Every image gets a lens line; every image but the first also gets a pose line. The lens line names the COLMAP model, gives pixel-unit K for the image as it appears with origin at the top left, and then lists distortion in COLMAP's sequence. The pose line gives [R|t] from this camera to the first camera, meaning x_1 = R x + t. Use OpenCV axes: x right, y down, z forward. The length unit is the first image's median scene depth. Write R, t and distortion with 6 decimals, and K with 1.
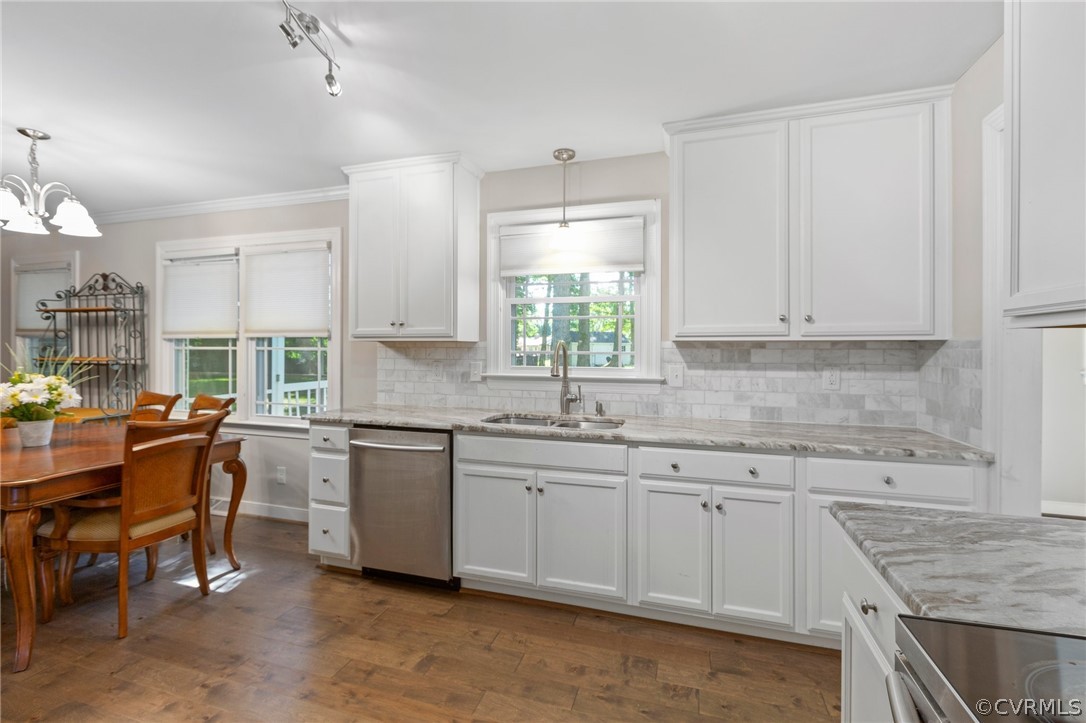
lens RADIAL K [[486.2, 0, 545.5], [0, 486.2, 347.5], [0, 0, 1]] dist [0.001252, -0.001154]
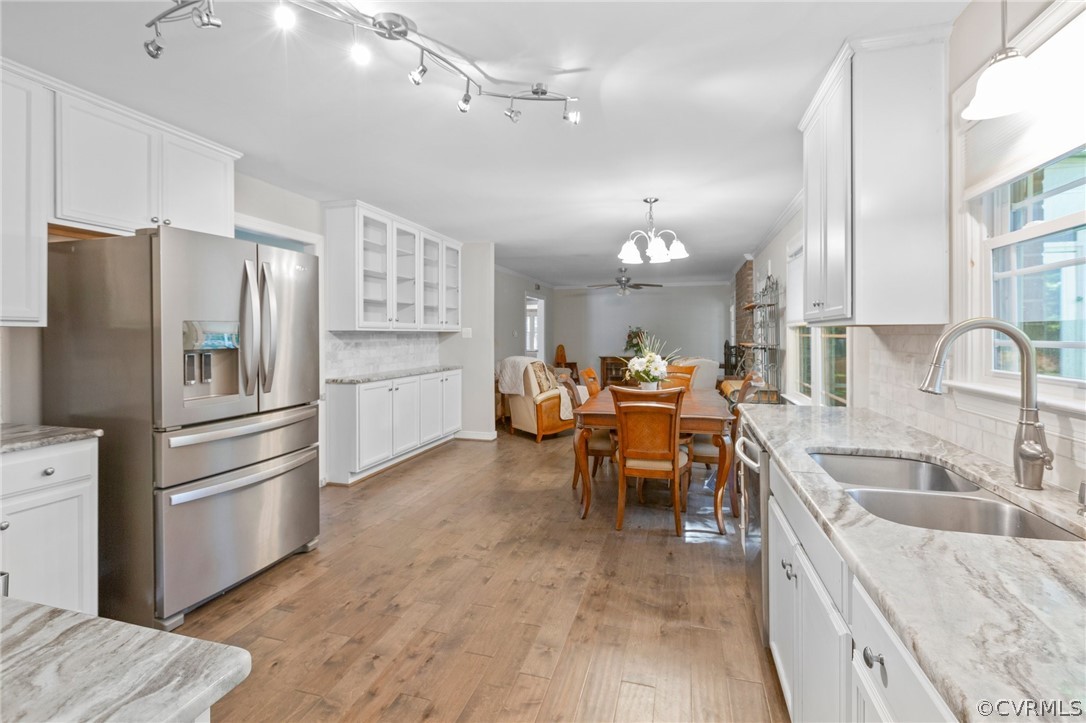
lens RADIAL K [[486.2, 0, 539.6], [0, 486.2, 335.6], [0, 0, 1]] dist [0.001252, -0.001154]
pose [[0.011440, -0.002726, -0.999931, 0.424970], [0.005522, 0.999981, -0.002663, 0.000975], [0.999919, -0.005491, 0.011455, 0.507324]]
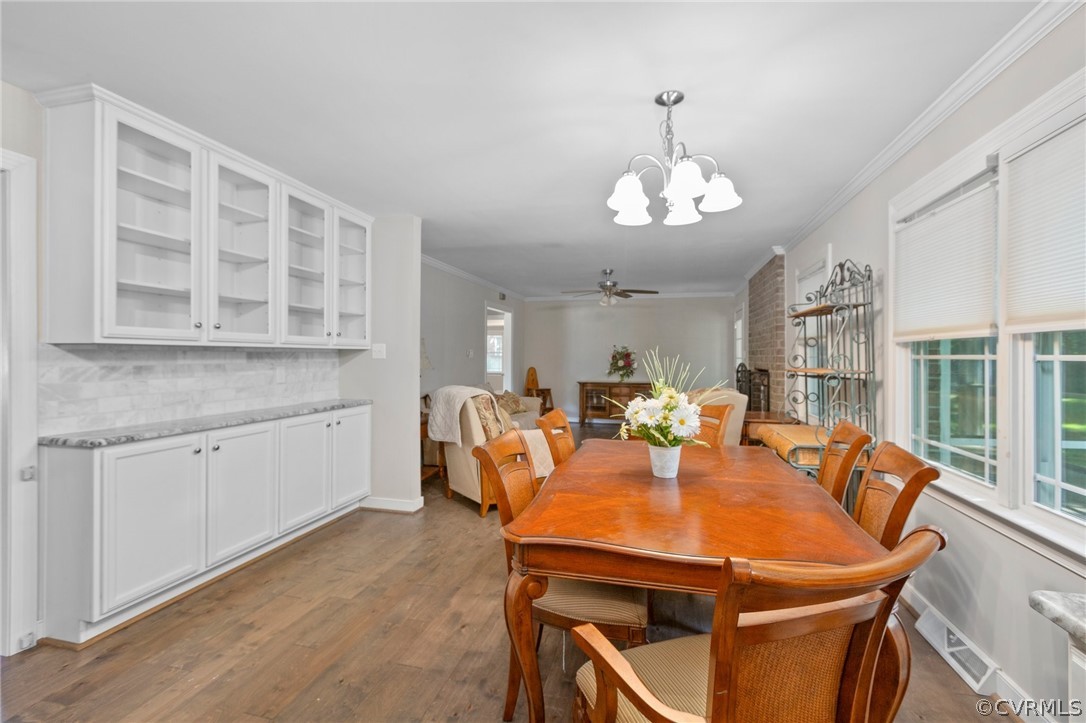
lens RADIAL K [[486.2, 0, 539.4], [0, 486.2, 357.8], [0, 0, 1]] dist [0.001252, -0.001154]
pose [[0.049878, -0.000289, -0.998755, -0.189172], [0.000784, 1.000000, -0.000250, 0.001720], [0.998755, -0.000771, 0.049878, 0.603436]]
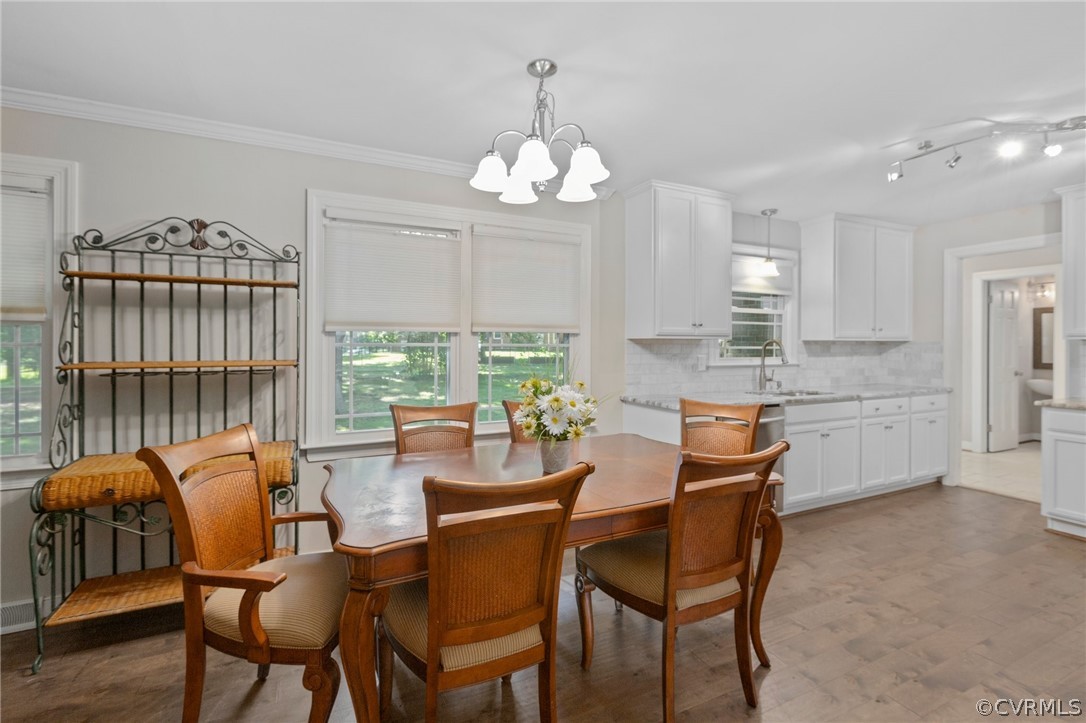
lens RADIAL K [[486.2, 0, 542.3], [0, 486.2, 344.1], [0, 0, 1]] dist [0.001252, -0.001154]
pose [[0.730060, -0.000948, 0.683383, -1.293236], [-0.001475, 0.999995, 0.002962, -0.003031], [-0.683382, -0.003170, 0.730054, 0.356385]]
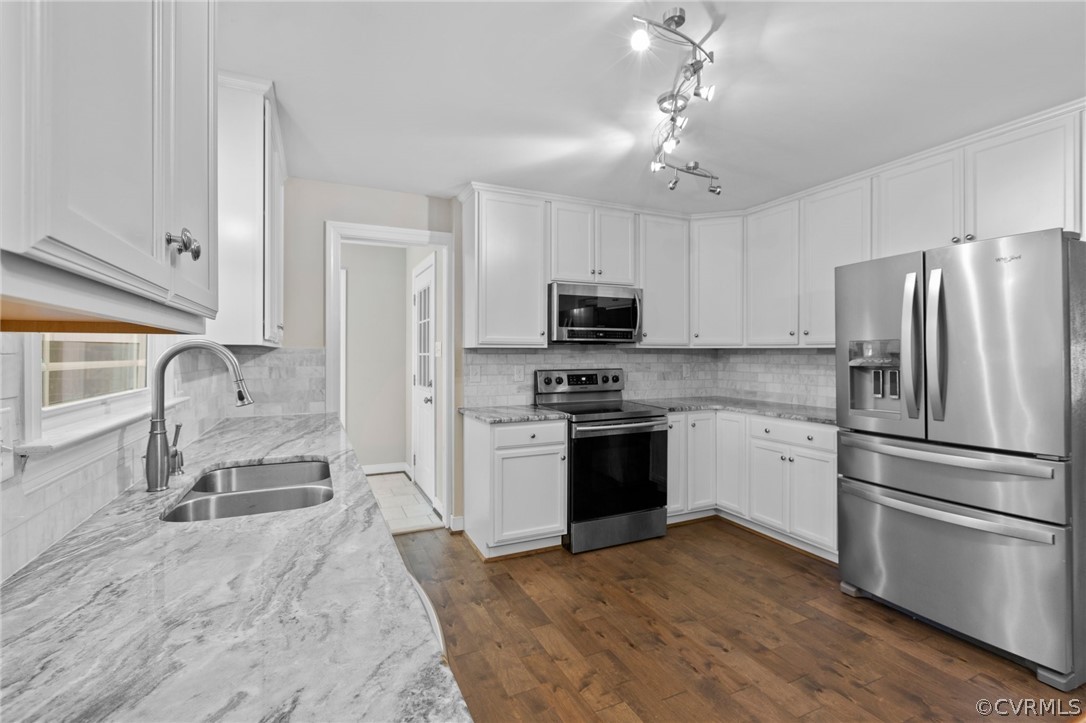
lens RADIAL K [[486.2, 0, 548.3], [0, 486.2, 356.2], [0, 0, 1]] dist [0.001252, -0.001154]
pose [[-0.680316, -0.005442, 0.732899, -0.526995], [-0.005803, 0.999981, 0.002039, 0.001336], [-0.732896, -0.002866, -0.680334, 0.944319]]
